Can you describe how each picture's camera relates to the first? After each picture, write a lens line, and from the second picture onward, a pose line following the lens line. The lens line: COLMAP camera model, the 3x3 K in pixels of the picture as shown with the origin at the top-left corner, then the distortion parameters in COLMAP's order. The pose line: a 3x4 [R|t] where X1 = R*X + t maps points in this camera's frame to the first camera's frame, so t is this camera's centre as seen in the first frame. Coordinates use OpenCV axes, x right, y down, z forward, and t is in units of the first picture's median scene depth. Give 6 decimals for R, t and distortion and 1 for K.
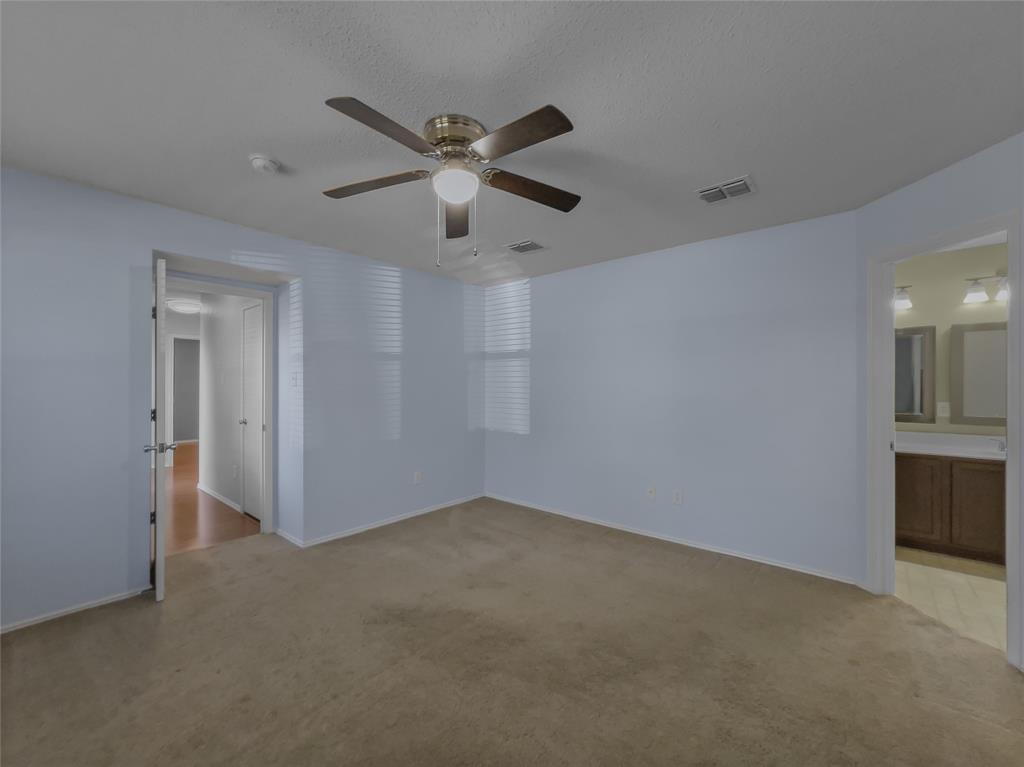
lens RADIAL K [[413.0, 0, 515.4], [0, 413.0, 383.4], [0, 0, 1]] dist [-0.018661, 0.000143]
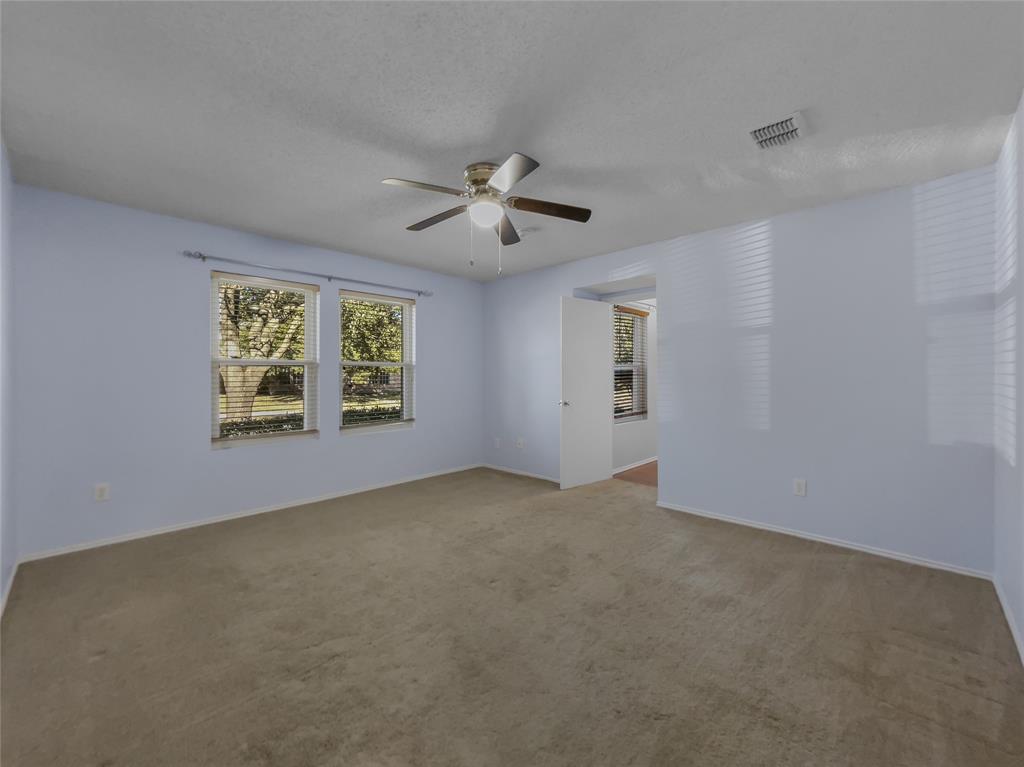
lens RADIAL K [[413.0, 0, 514.8], [0, 413.0, 380.7], [0, 0, 1]] dist [-0.018661, 0.000143]
pose [[-0.061600, 0.004747, -0.998090, 0.604247], [-0.002483, 0.999985, 0.004910, 0.037372], [0.998098, 0.002781, -0.061587, 0.600201]]
